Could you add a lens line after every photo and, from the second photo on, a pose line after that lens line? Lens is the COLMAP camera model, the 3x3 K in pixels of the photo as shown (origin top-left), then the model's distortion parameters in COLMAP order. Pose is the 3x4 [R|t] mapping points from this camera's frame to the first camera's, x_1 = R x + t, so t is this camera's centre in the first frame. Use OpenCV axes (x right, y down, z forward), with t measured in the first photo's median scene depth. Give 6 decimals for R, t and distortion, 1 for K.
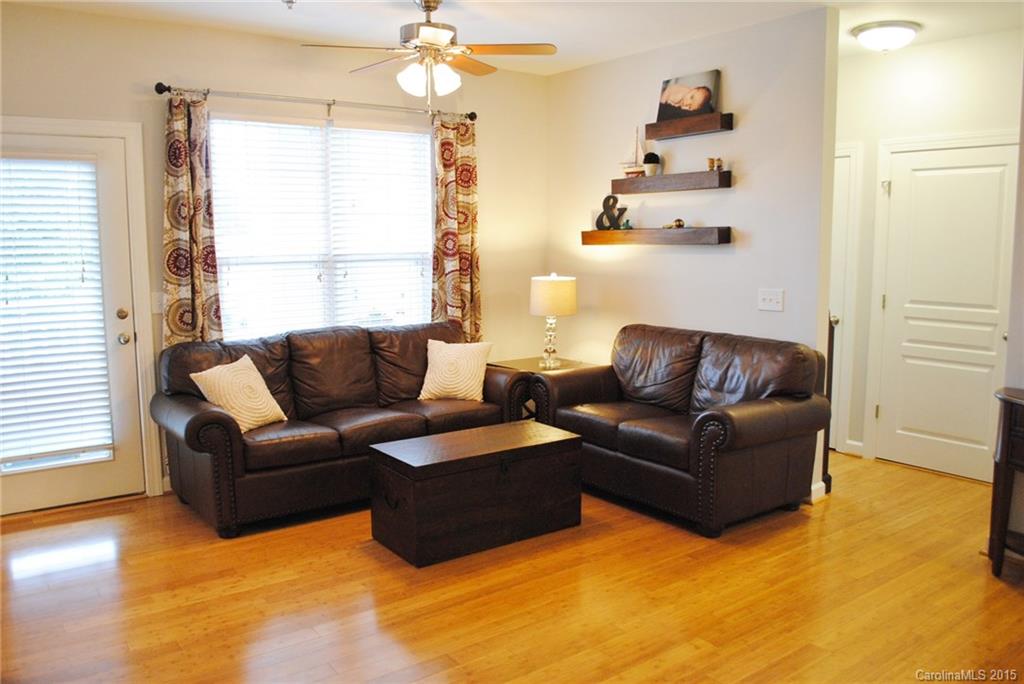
lens RADIAL K [[810.6, 0, 512.0], [0, 810.6, 342.0], [0, 0, 1]] dist [-0.099565, 0.043690]
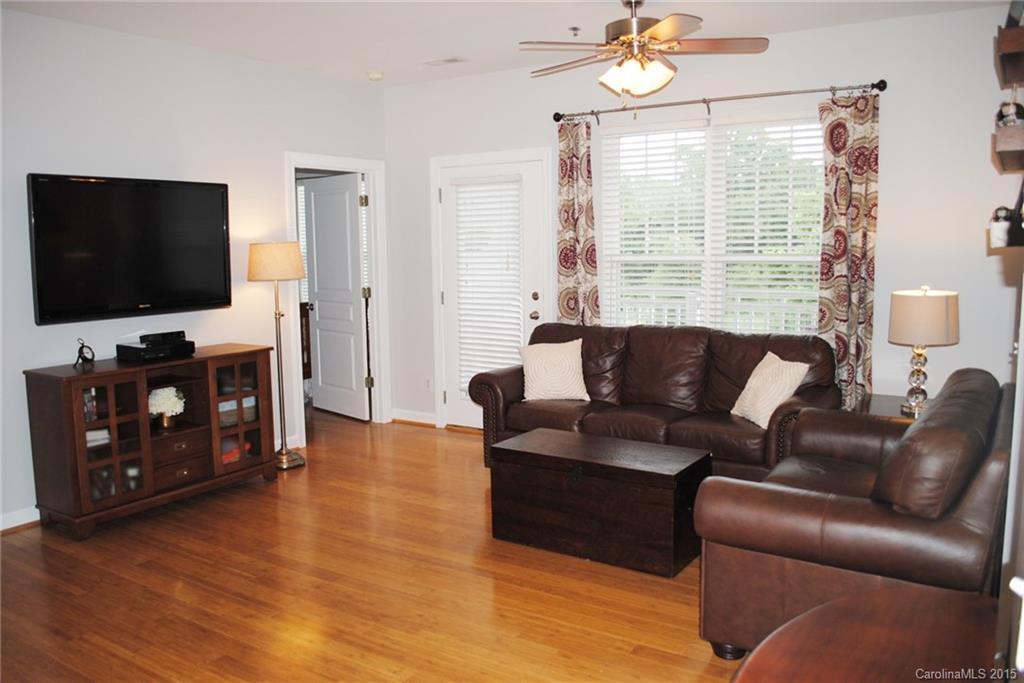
lens RADIAL K [[810.6, 0, 512.0], [0, 810.6, 341.5], [0, 0, 1]] dist [-0.099565, 0.043690]
pose [[0.342520, 0.113012, -0.932689, 0.659110], [-0.107256, 0.990952, 0.080683, -0.058183], [0.933368, 0.072401, 0.351542, 0.450045]]
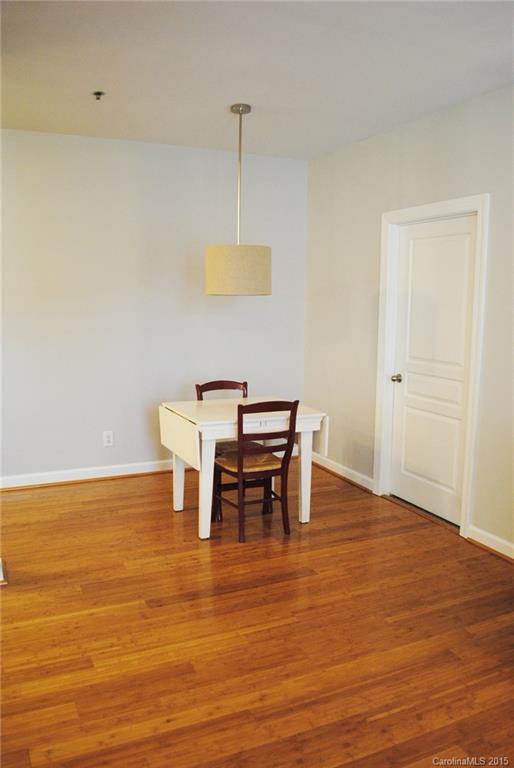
lens RADIAL K [[607.9, 0, 257.0], [0, 607.9, 384.0], [0, 0, 1]] dist [-0.099565, 0.043690]
pose [[-0.977907, -0.036002, 0.205917, -0.077592], [0.023005, 0.960539, 0.277193, -0.130036], [-0.207771, 0.275806, -0.938489, 0.867450]]
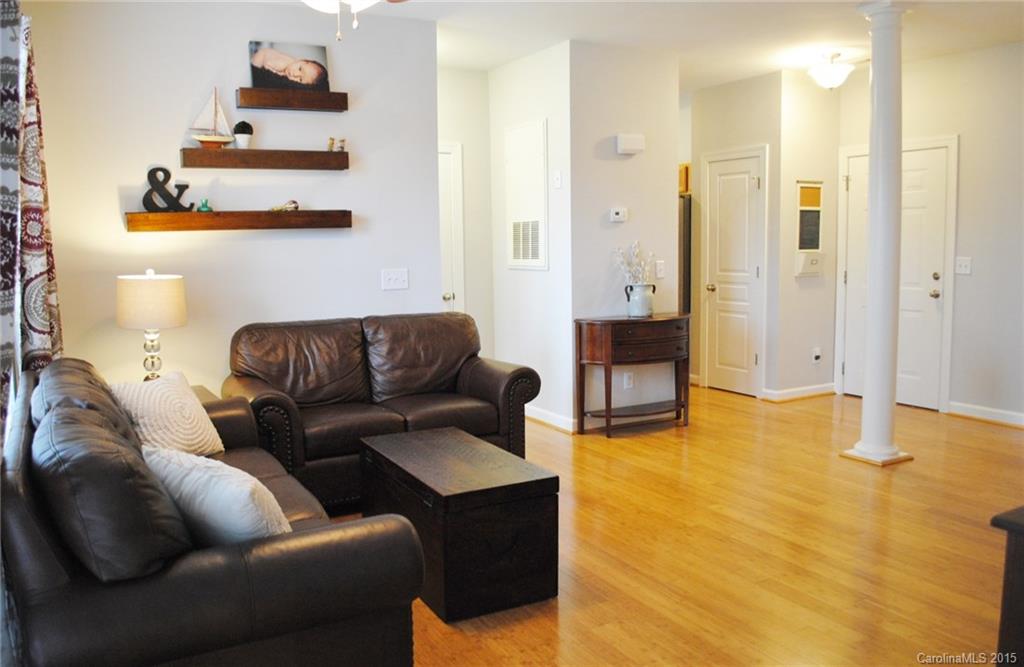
lens RADIAL K [[827.4, 0, 512.0], [0, 827.4, 333.5], [0, 0, 1]] dist [-0.077452, 0.002465]
pose [[0.127467, -0.109109, 0.985823, -0.697638], [0.137121, 0.986325, 0.091435, -0.056967], [-0.982319, 0.123522, 0.140686, 0.657136]]
